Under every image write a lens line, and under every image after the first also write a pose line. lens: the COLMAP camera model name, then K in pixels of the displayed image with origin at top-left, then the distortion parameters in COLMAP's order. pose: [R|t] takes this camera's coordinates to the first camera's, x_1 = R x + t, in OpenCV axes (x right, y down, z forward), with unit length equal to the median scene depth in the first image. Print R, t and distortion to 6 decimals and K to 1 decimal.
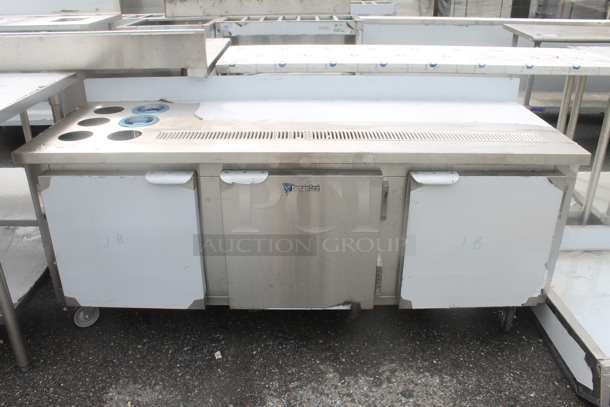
lens RADIAL K [[522.1, 0, 306.7], [0, 522.1, 191.1], [0, 0, 1]] dist [-0.165418, 0.152083]
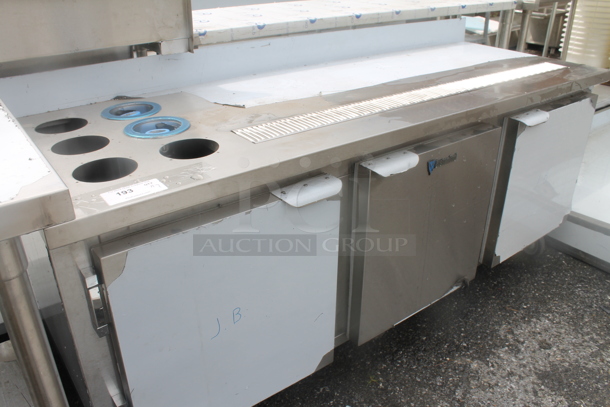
lens RADIAL K [[522.1, 0, 306.7], [0, 522.1, 191.1], [0, 0, 1]] dist [-0.165418, 0.152083]
pose [[0.798023, -0.263326, 0.542051, -0.529339], [0.245514, 0.963512, 0.106616, -0.083811], [-0.550347, 0.047999, 0.833555, 0.386672]]
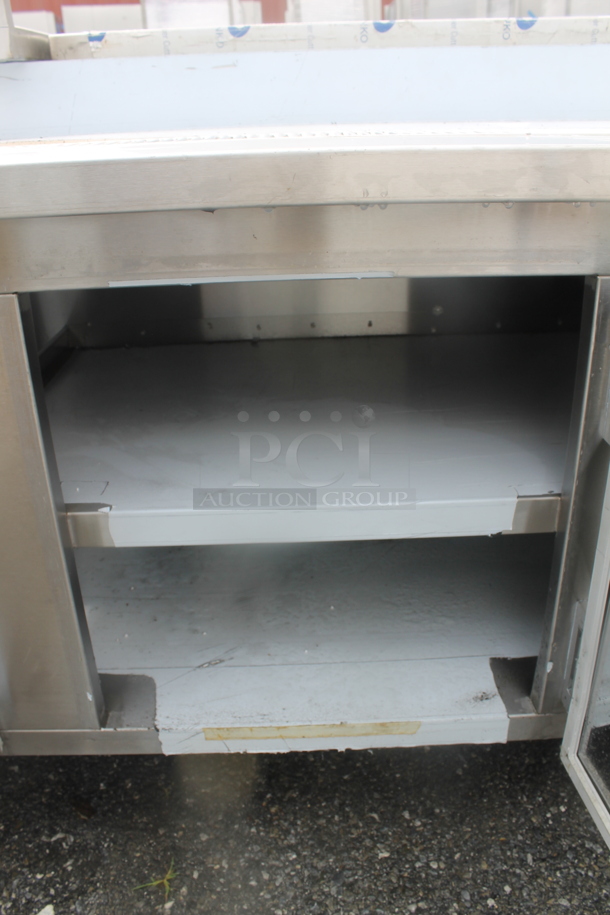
lens RADIAL K [[783.1, 0, 305.0], [0, 783.1, 457.5], [0, 0, 1]] dist [-0.165418, 0.152083]
pose [[0.999475, -0.031842, -0.005985, -0.009623], [0.031900, 0.999442, 0.009920, 0.047137], [0.005666, -0.010106, 0.999933, 0.549349]]
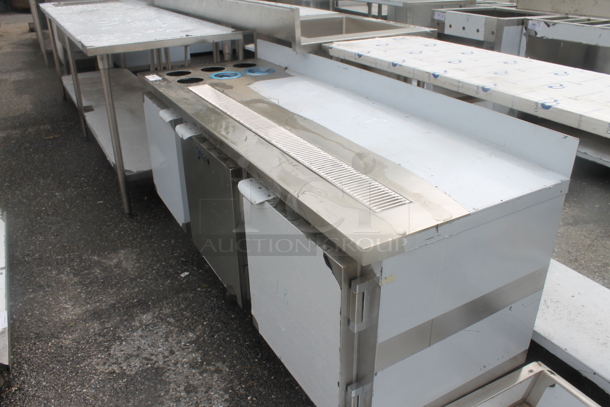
lens RADIAL K [[522.1, 0, 306.7], [0, 522.1, 191.1], [0, 0, 1]] dist [-0.165418, 0.152083]
pose [[0.490479, 0.363005, -0.792249, 0.828665], [-0.346900, 0.915308, 0.204625, -0.199234], [0.799431, 0.174467, 0.574866, 0.484413]]
